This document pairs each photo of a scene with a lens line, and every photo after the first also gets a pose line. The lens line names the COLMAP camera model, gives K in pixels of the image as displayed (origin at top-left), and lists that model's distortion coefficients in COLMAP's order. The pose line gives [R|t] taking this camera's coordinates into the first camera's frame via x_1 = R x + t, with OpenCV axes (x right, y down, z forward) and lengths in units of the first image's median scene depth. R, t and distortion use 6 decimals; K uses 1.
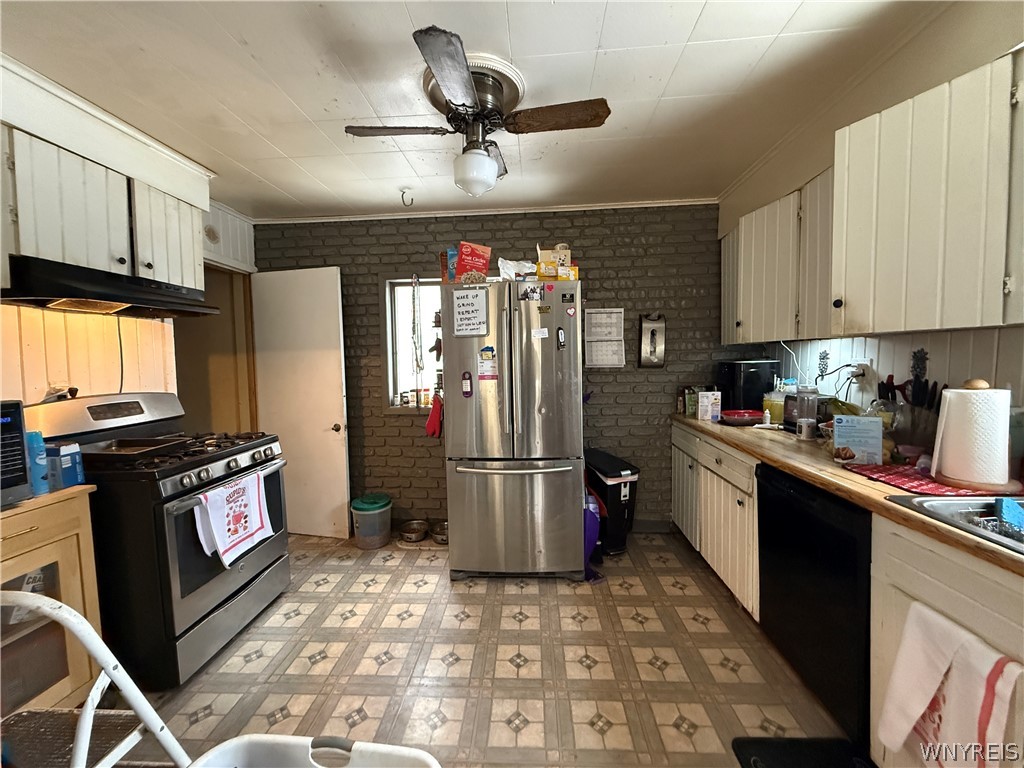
lens RADIAL K [[407.2, 0, 509.5], [0, 407.2, 383.0], [0, 0, 1]] dist [0.000864, 0.000148]
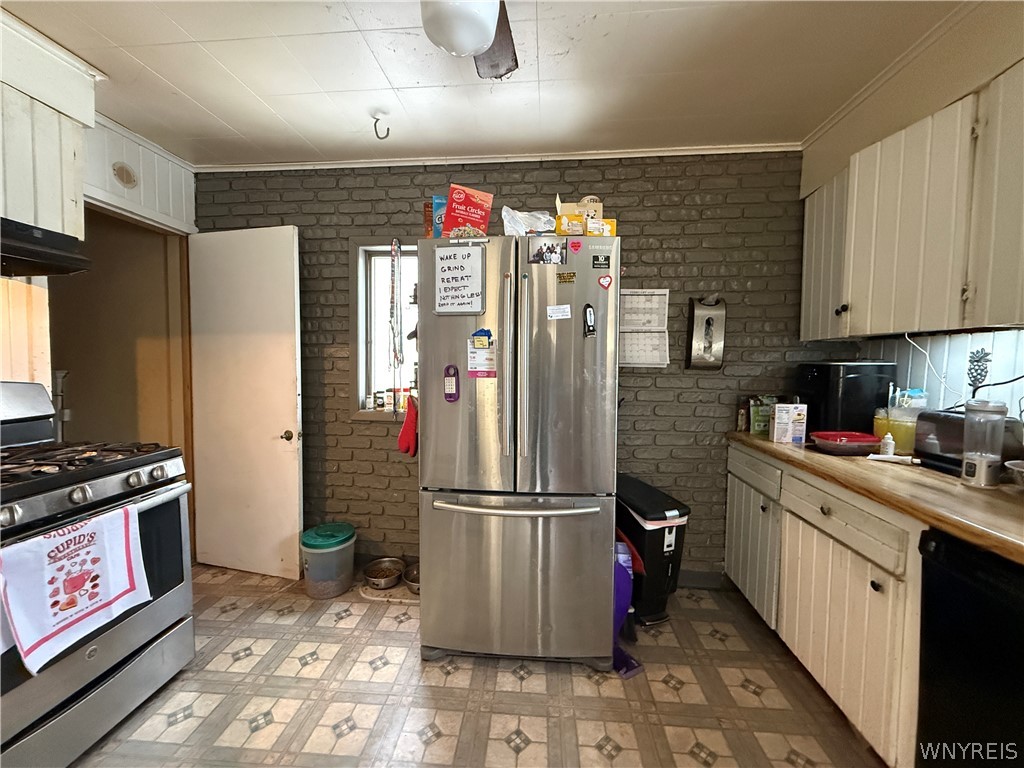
lens RADIAL K [[407.2, 0, 509.5], [0, 407.2, 383.0], [0, 0, 1]] dist [0.000864, 0.000148]
pose [[0.999336, 0.029522, -0.021355, 0.008784], [-0.029669, 0.999538, -0.006569, 0.003981], [0.021151, 0.007198, 0.999750, 0.281782]]
